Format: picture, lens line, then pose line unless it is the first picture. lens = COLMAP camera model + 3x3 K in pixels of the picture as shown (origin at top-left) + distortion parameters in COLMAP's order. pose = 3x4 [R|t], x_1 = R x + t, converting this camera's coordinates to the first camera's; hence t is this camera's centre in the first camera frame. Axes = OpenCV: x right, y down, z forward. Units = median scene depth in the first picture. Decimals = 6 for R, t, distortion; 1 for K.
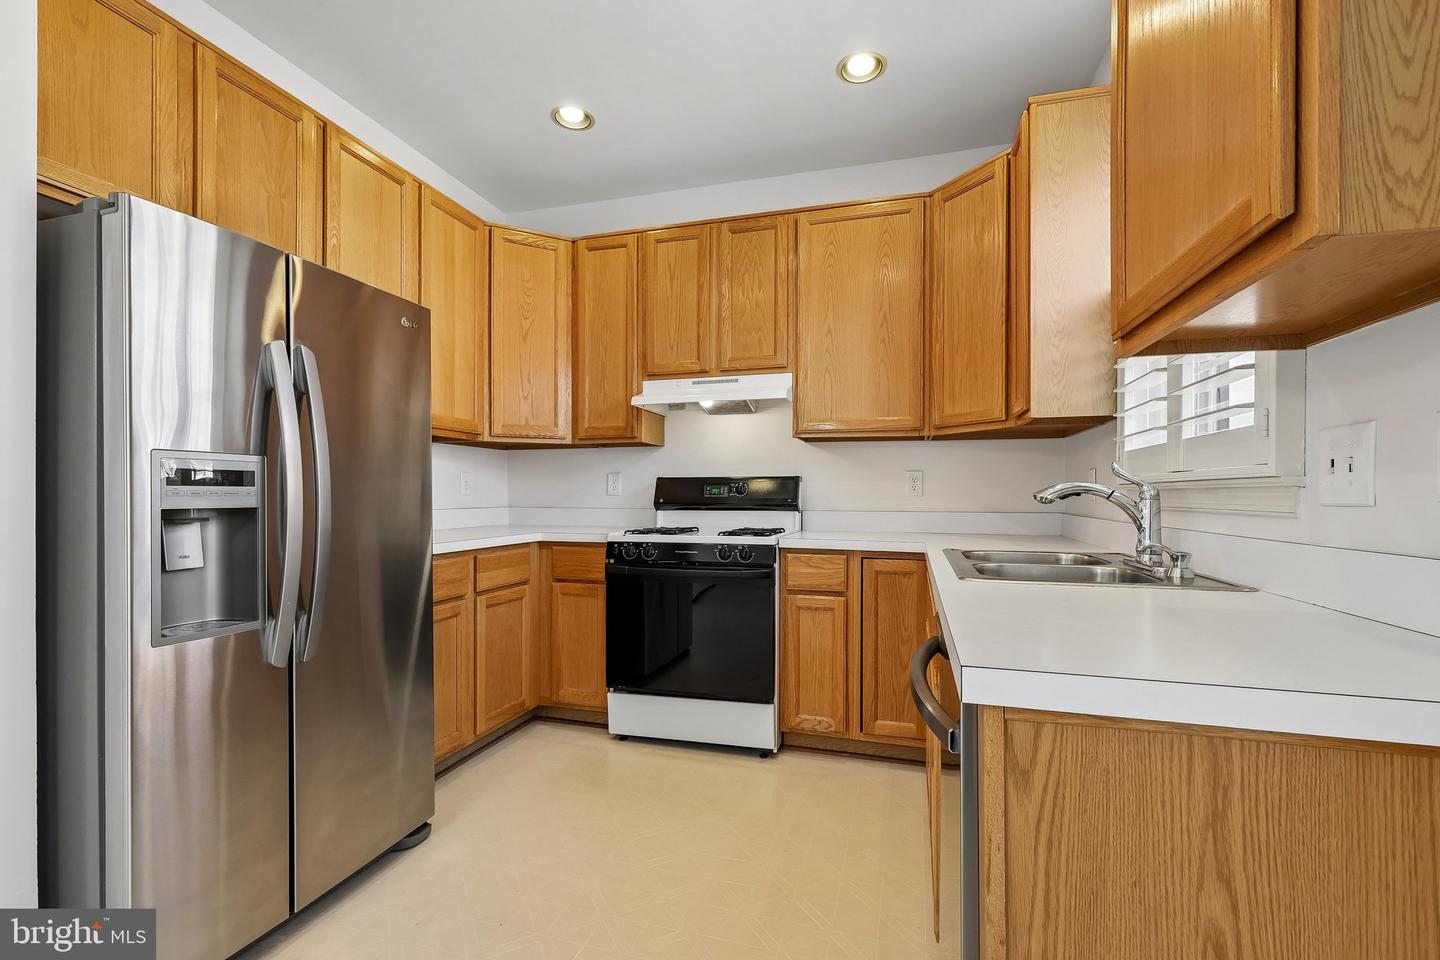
lens RADIAL K [[640.6, 0, 720.4], [0, 640.6, 497.6], [0, 0, 1]] dist [-0.000584, 0.000172]
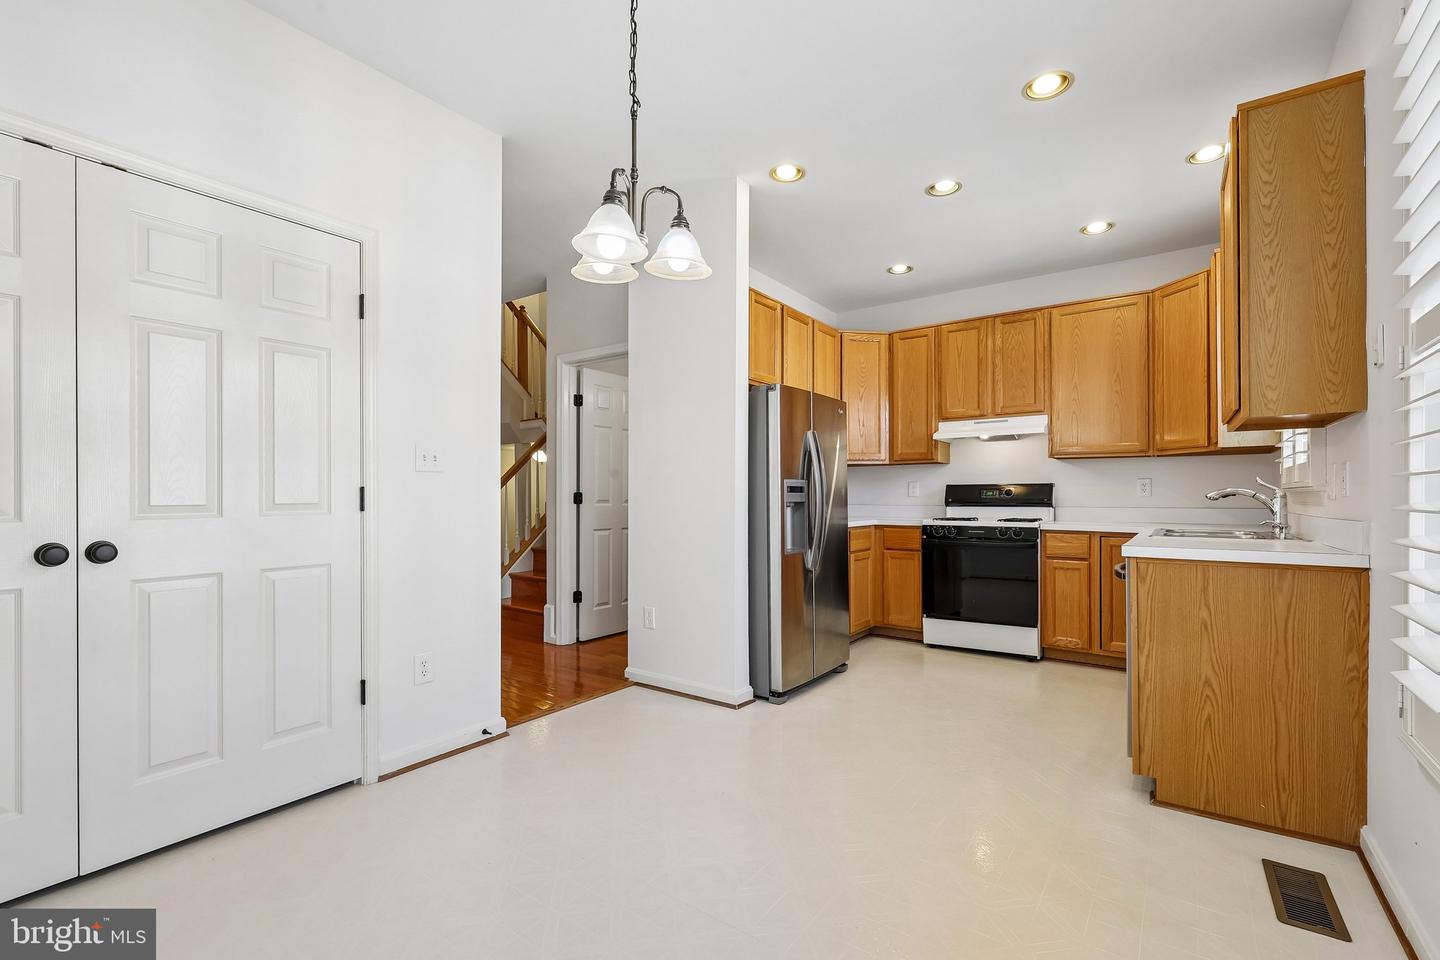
lens RADIAL K [[628.6, 0, 723.0], [0, 628.6, 494.1], [0, 0, 1]] dist [0.000315, -0.000120]
pose [[0.942158, -0.004319, -0.335141, -0.116614], [0.001337, 0.999957, -0.009127, 0.003914], [0.335167, 0.008151, 0.942124, -0.669158]]
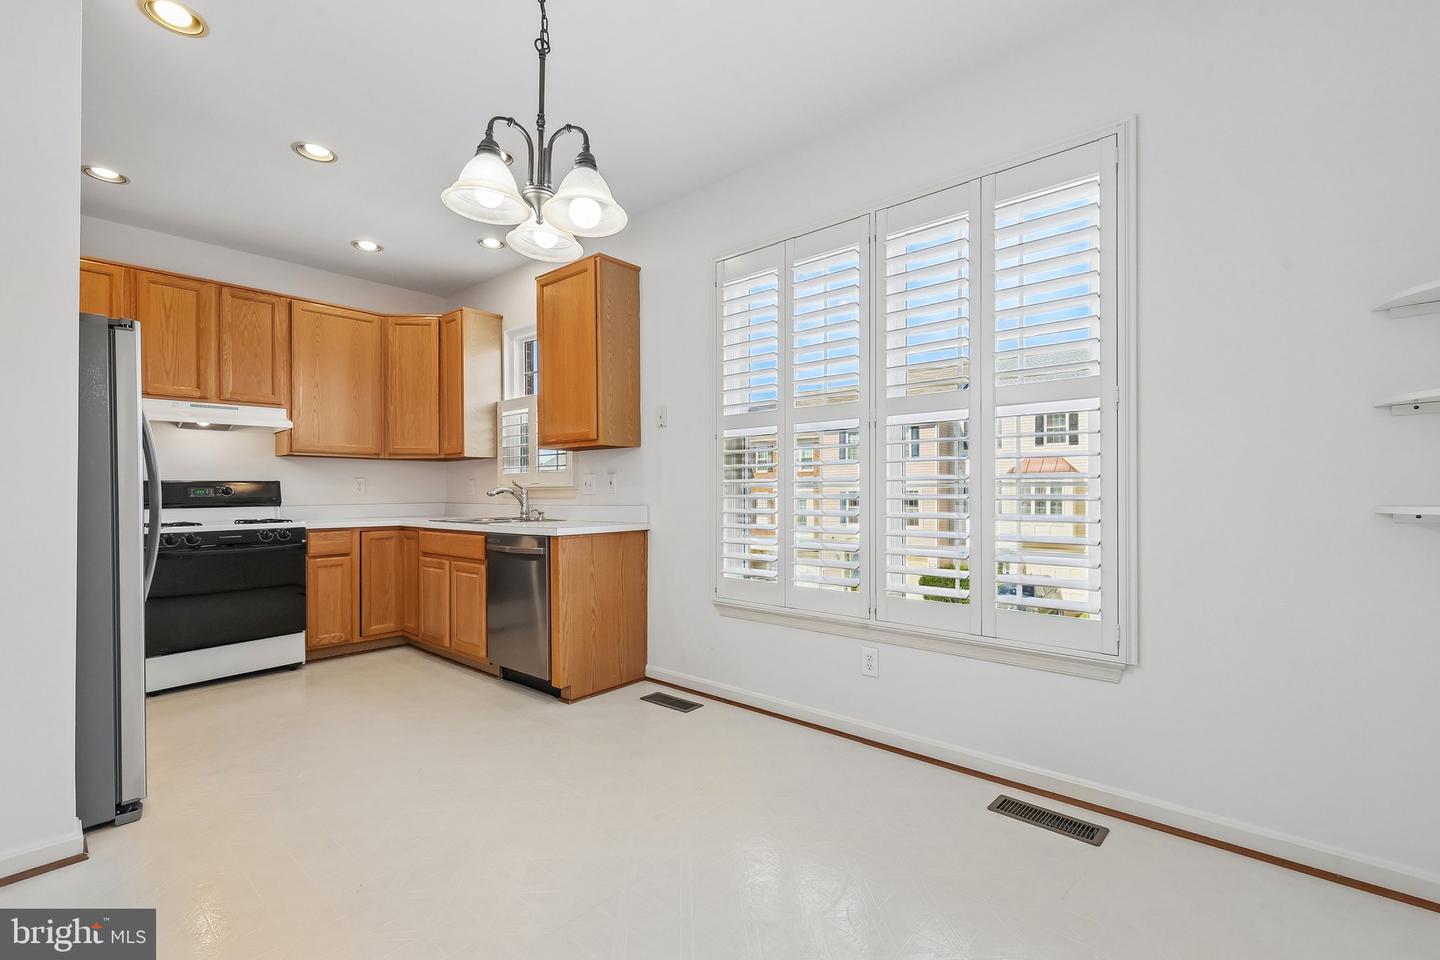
lens RADIAL K [[626.5, 0, 723.0], [0, 626.5, 485.7], [0, 0, 1]] dist [-0.000557, 0.000405]
pose [[0.422201, 0.001856, 0.906500, -0.776285], [0.012612, 0.999889, -0.007921, -0.000431], [-0.906415, 0.014777, 0.422131, -0.490801]]
